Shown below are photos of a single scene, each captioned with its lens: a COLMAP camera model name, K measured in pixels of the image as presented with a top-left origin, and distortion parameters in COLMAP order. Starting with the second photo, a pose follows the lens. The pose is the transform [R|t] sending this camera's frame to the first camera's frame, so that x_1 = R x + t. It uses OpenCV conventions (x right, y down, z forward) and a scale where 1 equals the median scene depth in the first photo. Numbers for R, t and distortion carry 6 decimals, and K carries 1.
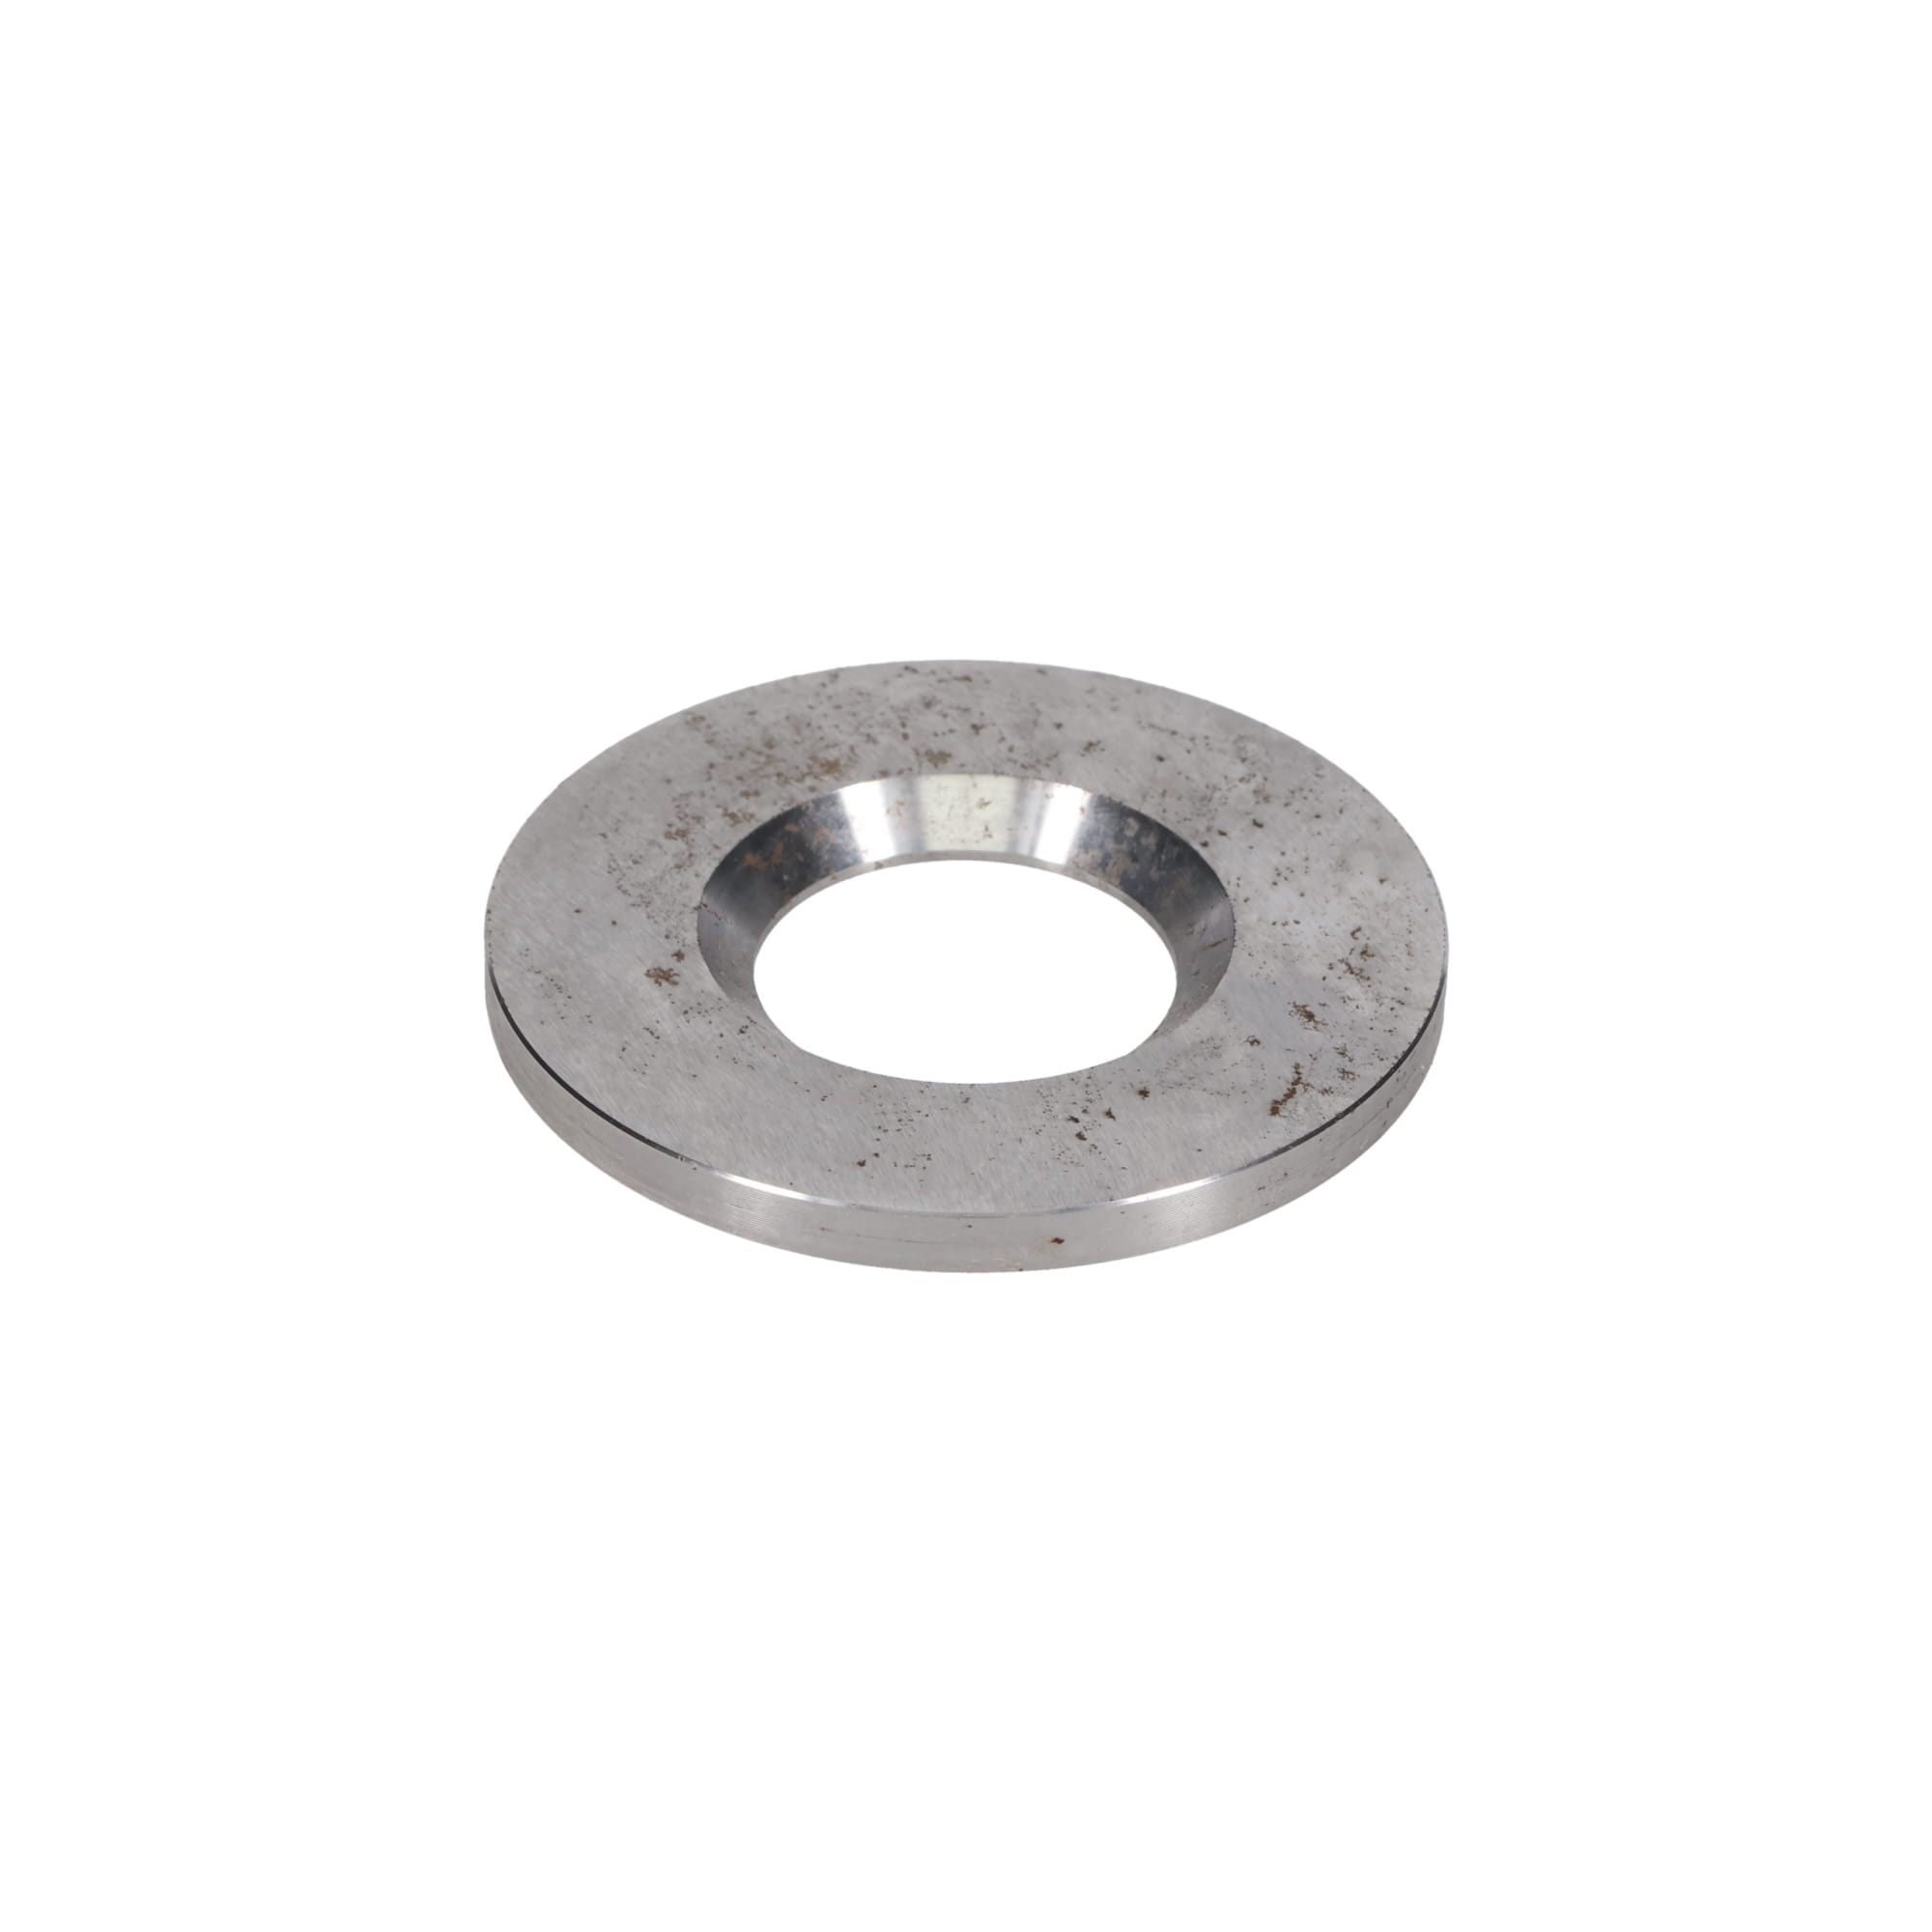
lens RADIAL K [[9260.0, 0, 938.2], [0, 9260.0, 980.8], [0, 0, 1]] dist [1.901488, 0.000000]
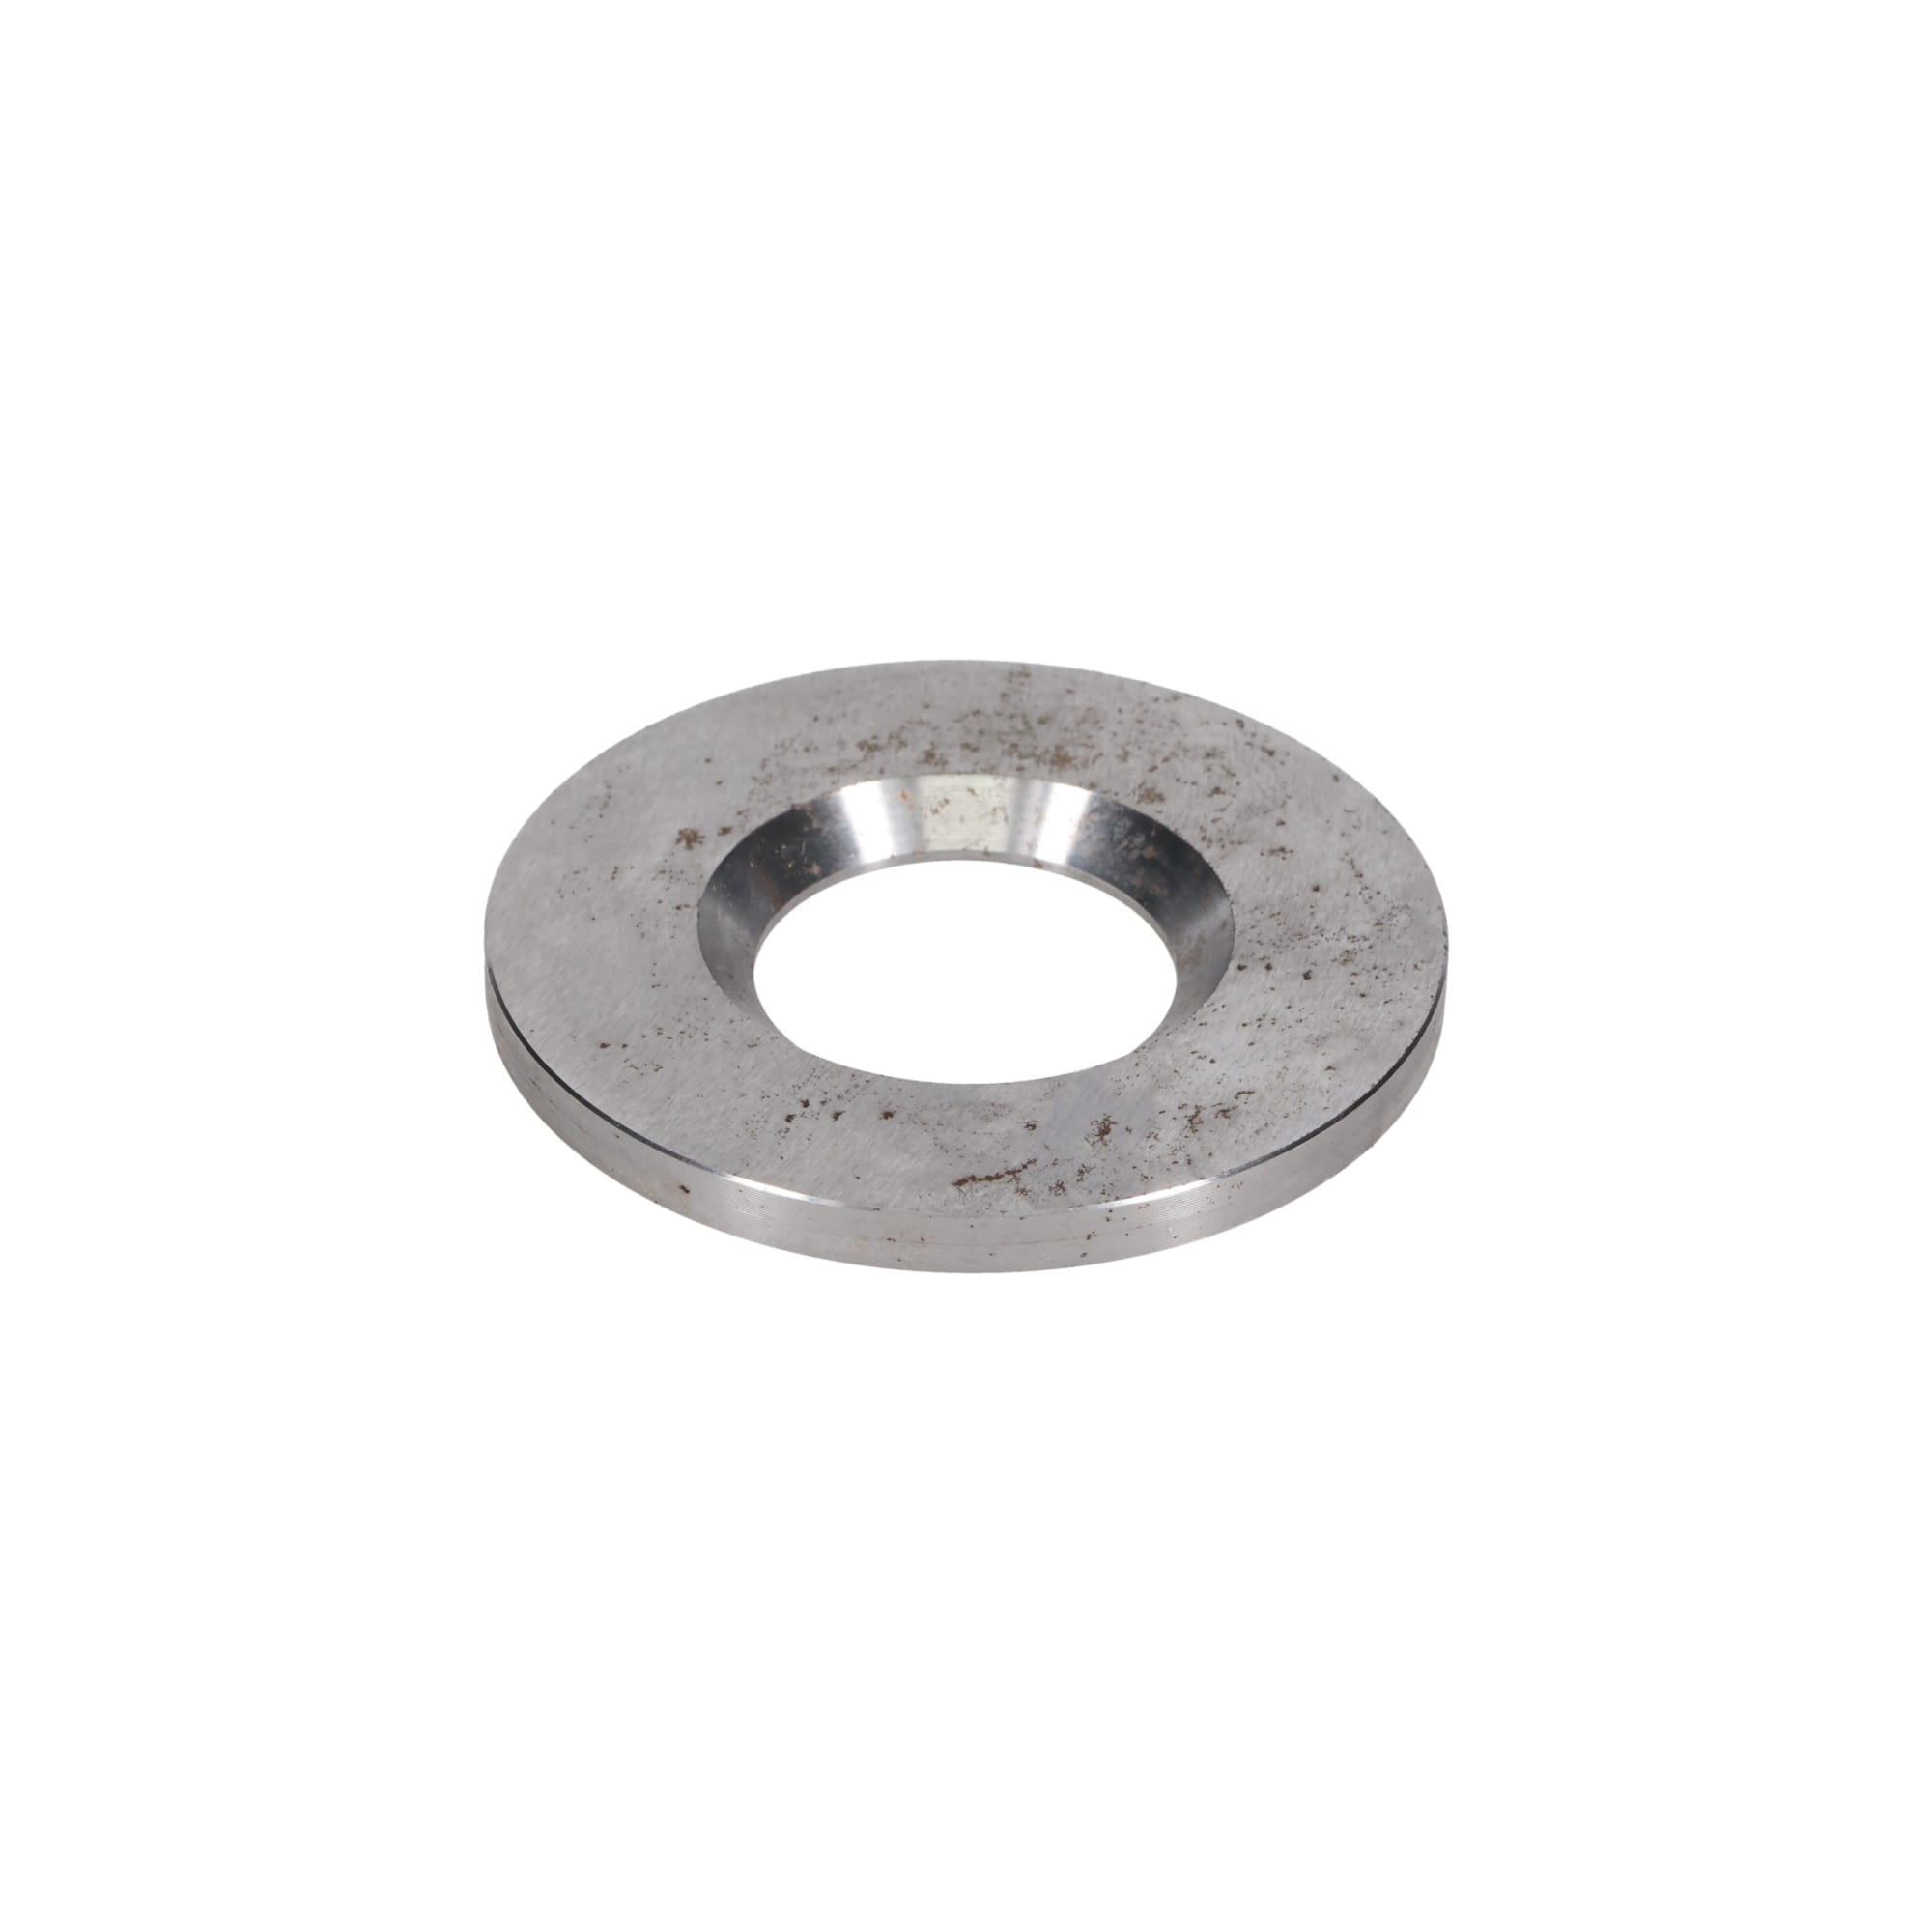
lens RADIAL K [[9260.0, 0, 949.6], [0, 9260.0, 962.8], [0, 0, 1]] dist [1.901488, 0.000000]
pose [[0.708062, 0.407571, -0.576658, 0.575711], [-0.415584, 0.900738, 0.126341, -0.127008], [0.570910, 0.150192, 0.807158, 0.192790]]
